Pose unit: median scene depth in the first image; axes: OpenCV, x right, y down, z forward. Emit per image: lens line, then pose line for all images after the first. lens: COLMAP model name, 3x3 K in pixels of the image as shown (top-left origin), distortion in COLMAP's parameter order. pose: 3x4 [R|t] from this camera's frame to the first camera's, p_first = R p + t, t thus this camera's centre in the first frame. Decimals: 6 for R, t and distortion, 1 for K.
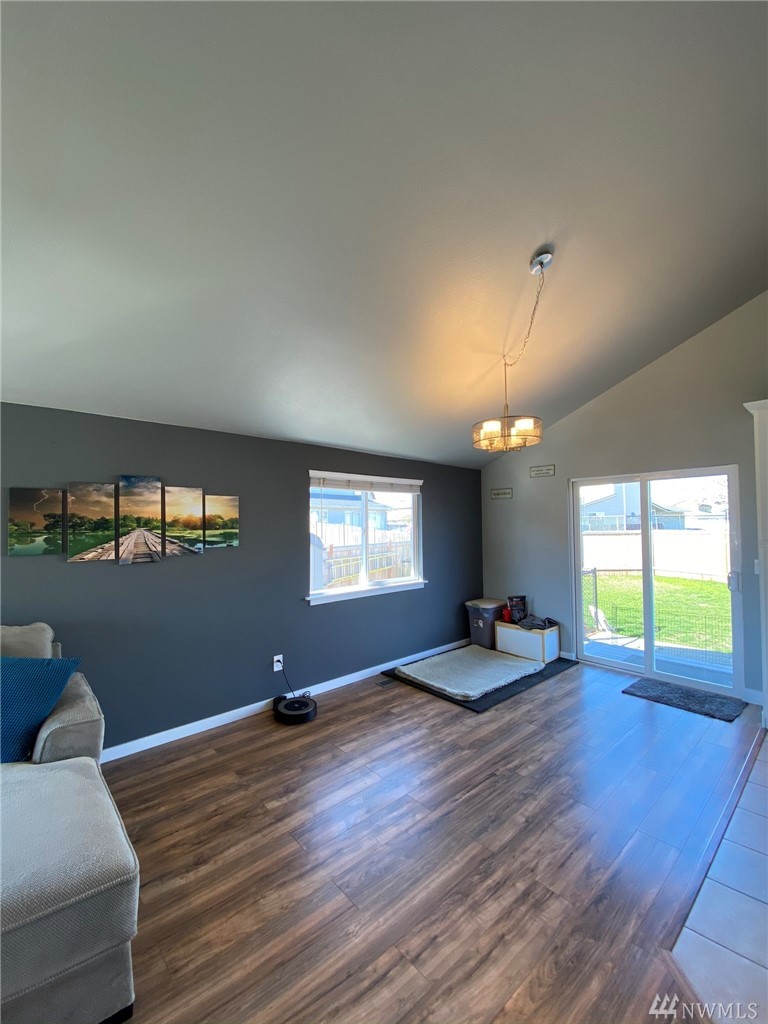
lens RADIAL K [[417.0, 0, 383.0], [0, 417.0, 511.9], [0, 0, 1]] dist [0.028686, -0.022962]
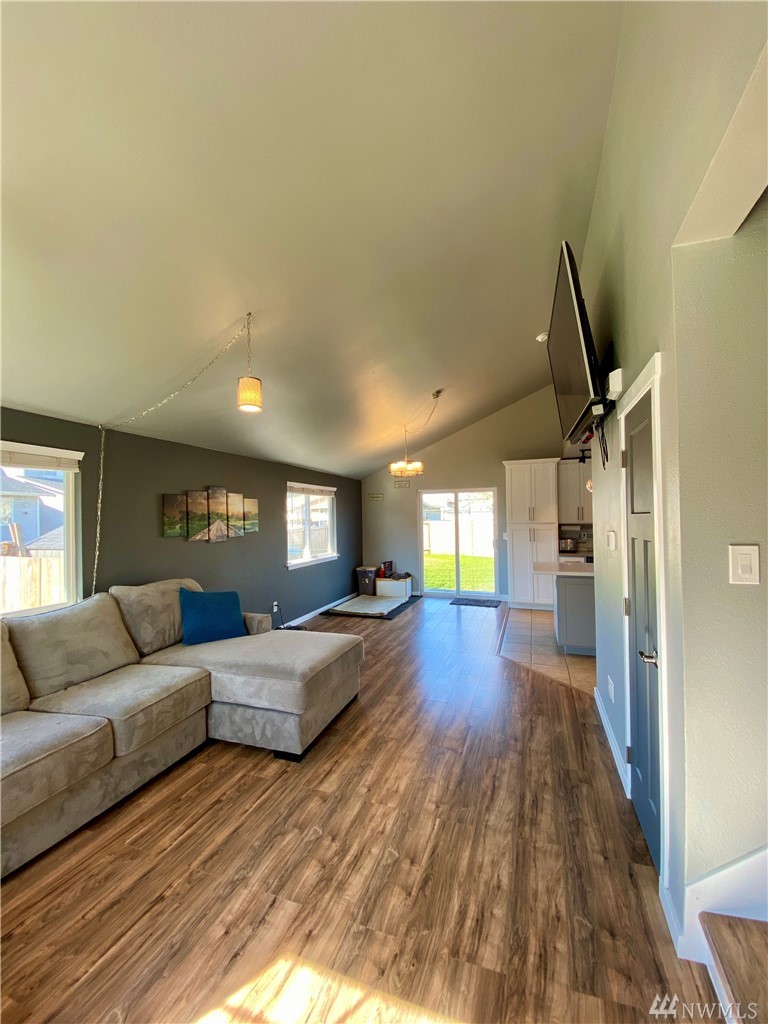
lens RADIAL K [[413.6, 0, 386.4], [0, 413.6, 511.4], [0, 0, 1]] dist [0.031258, -0.021782]
pose [[0.874380, -0.000494, 0.485241, -0.753337], [-0.004682, 0.999944, 0.009454, -0.009456], [-0.485218, -0.010539, 0.874330, -0.634006]]
